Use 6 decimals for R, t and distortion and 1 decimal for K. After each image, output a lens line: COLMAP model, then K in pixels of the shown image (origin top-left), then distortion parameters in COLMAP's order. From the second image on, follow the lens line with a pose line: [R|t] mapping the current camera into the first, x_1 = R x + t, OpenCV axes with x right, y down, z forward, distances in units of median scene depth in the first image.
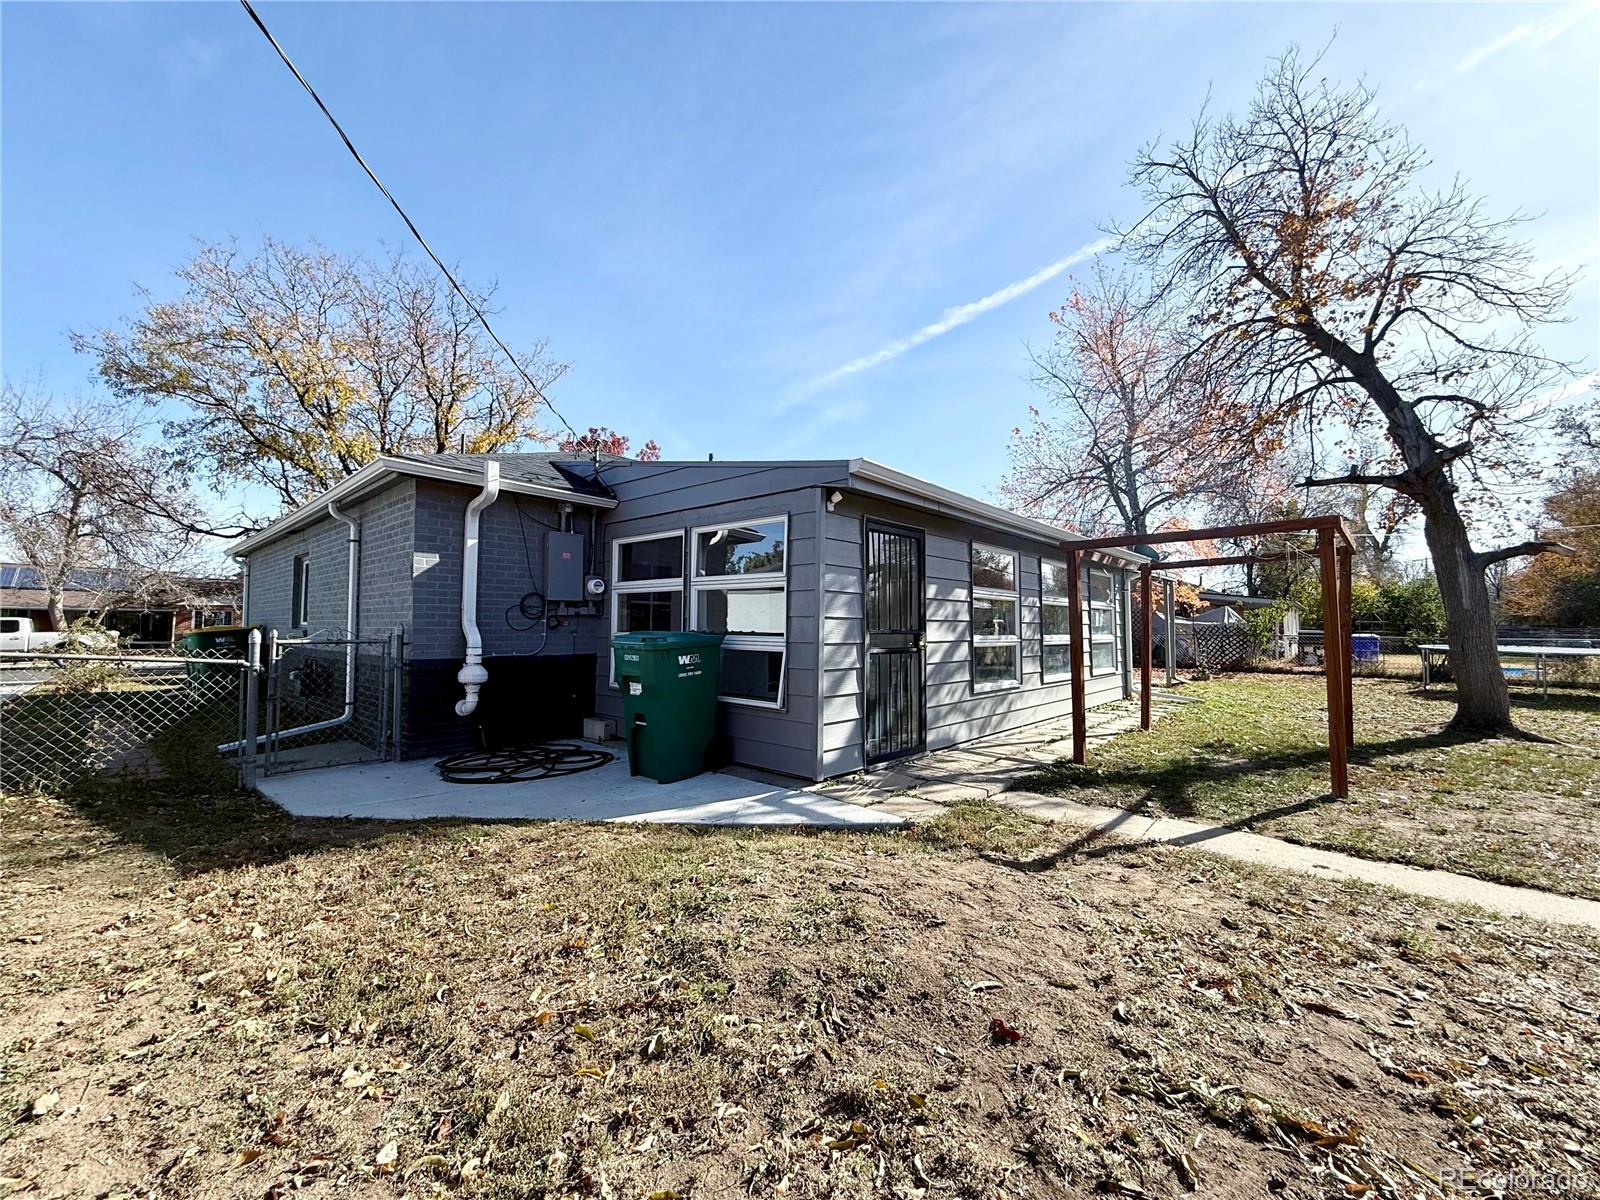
lens RADIAL K [[636.6, 0, 805.3], [0, 636.6, 600.0], [0, 0, 1]] dist [-0.000732, 0.000209]
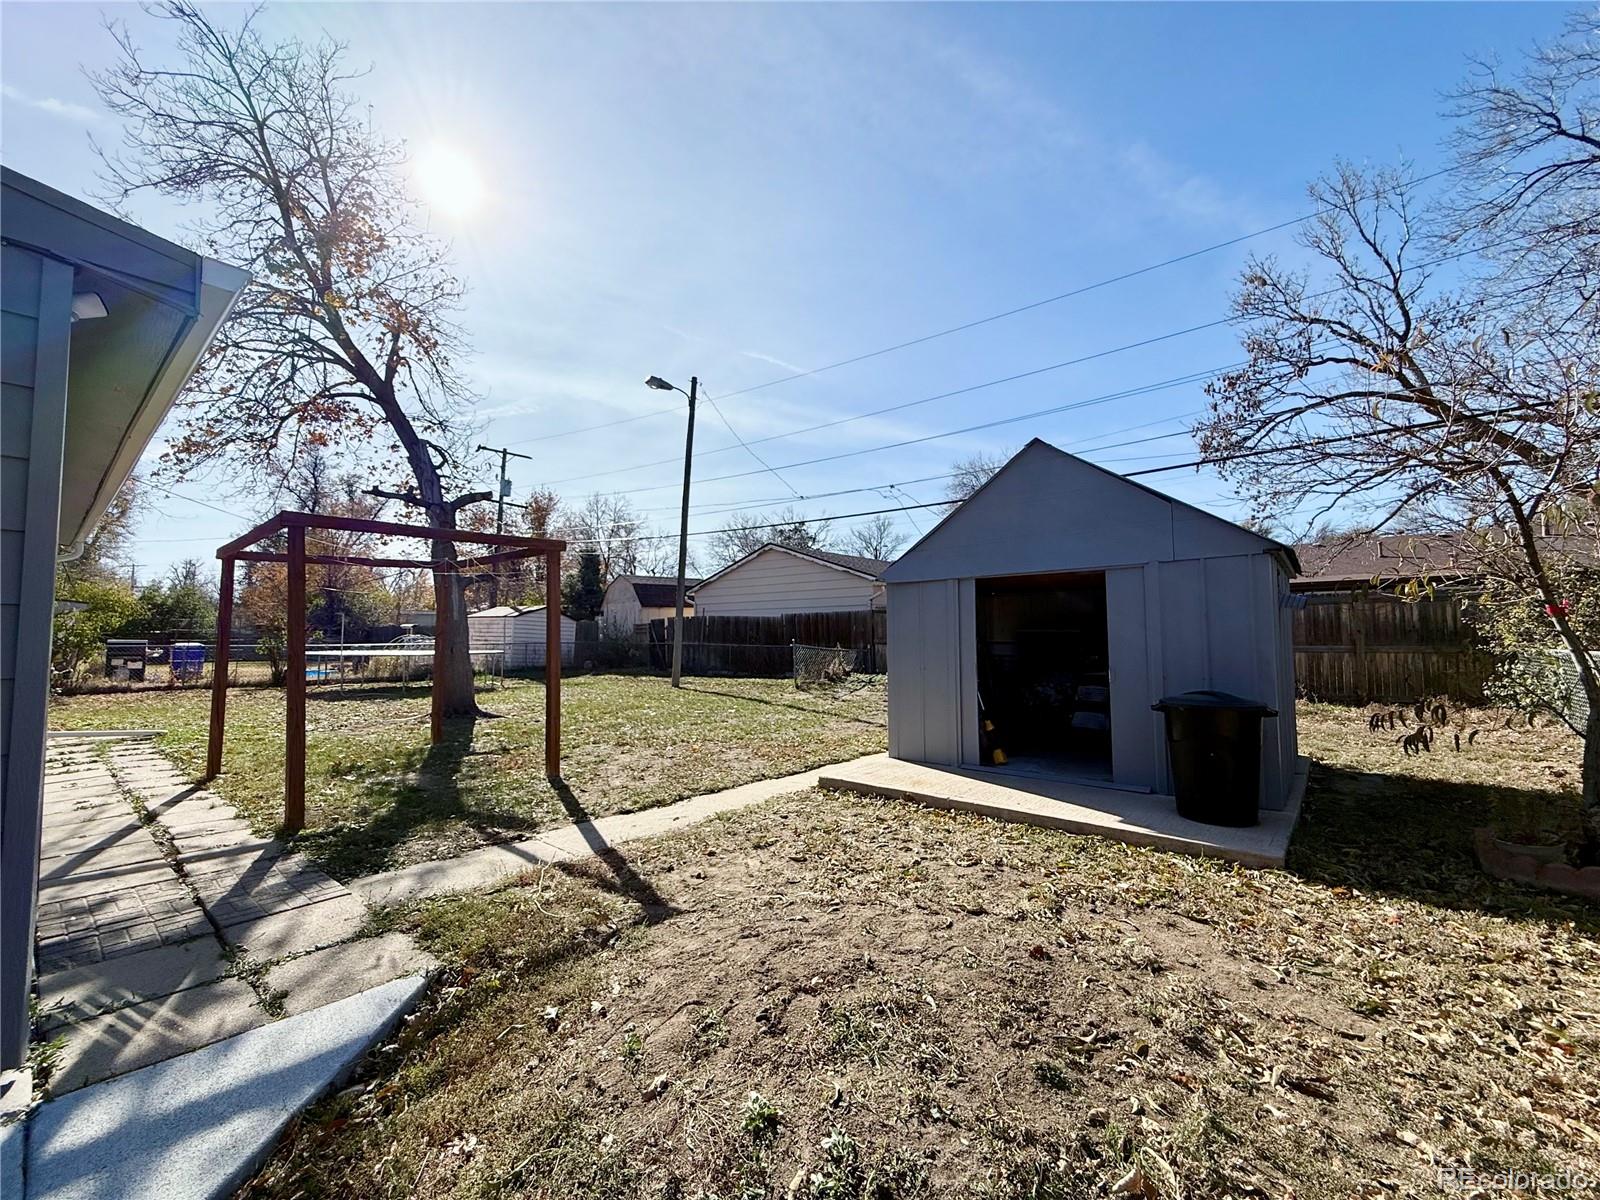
lens RADIAL K [[636.6, 0, 806.5], [0, 636.6, 600.2], [0, 0, 1]] dist [-0.000732, 0.000209]
pose [[-0.039674, 0.051996, 0.997859, -0.405812], [-0.037864, 0.997850, -0.053501, 0.032859], [-0.998495, -0.039906, -0.037620, 0.657555]]
